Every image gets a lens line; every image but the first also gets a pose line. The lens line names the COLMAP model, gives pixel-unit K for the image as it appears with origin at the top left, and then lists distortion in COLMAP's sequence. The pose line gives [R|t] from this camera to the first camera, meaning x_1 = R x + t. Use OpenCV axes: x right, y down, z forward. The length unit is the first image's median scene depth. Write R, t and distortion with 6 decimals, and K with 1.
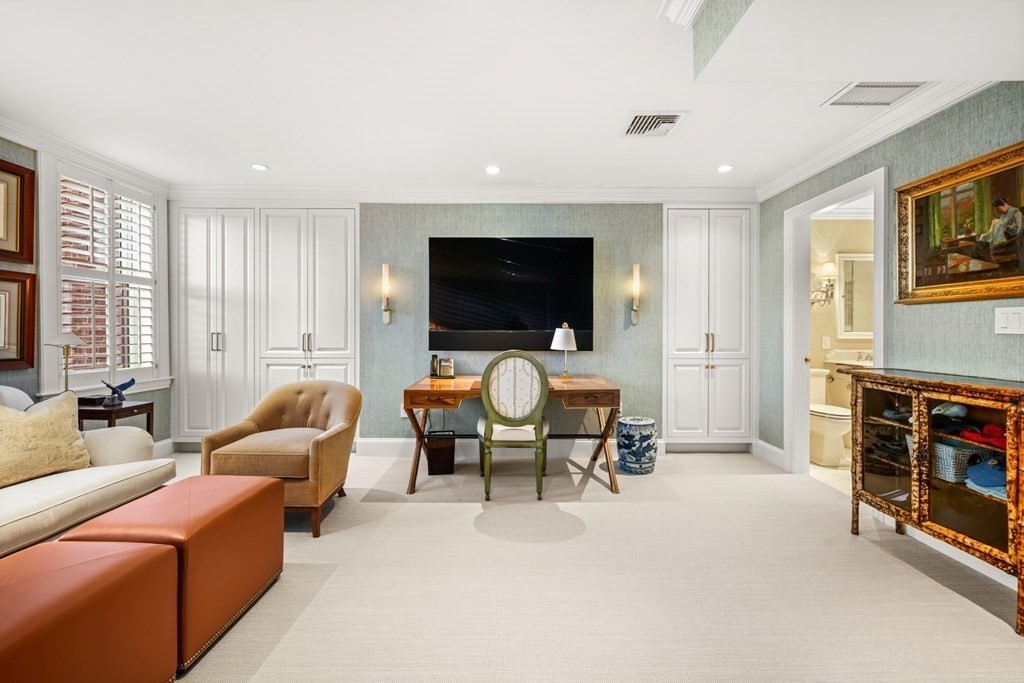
lens RADIAL K [[433.3, 0, 514.5], [0, 433.3, 333.5], [0, 0, 1]] dist [-0.004721, -0.000449]
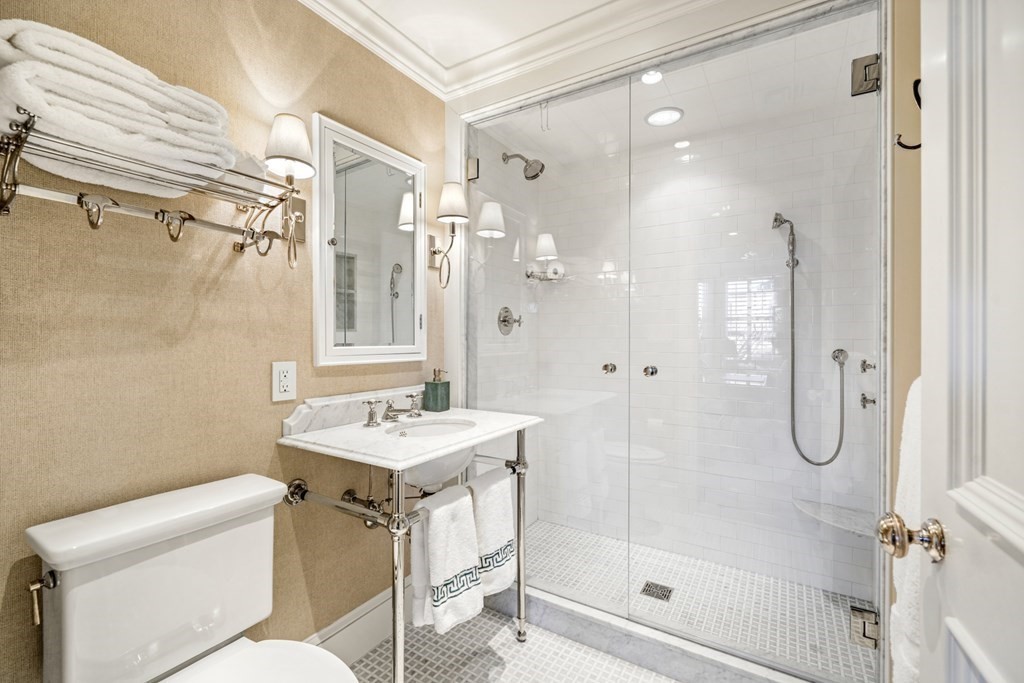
lens RADIAL K [[437.6, 0, 513.6], [0, 437.6, 346.7], [0, 0, 1]] dist [-0.002255, 0.000005]
pose [[0.526954, -0.003048, 0.849888, 0.538541], [0.001868, 0.999995, 0.002429, -0.004001], [-0.849892, 0.000307, 0.526957, 0.690372]]
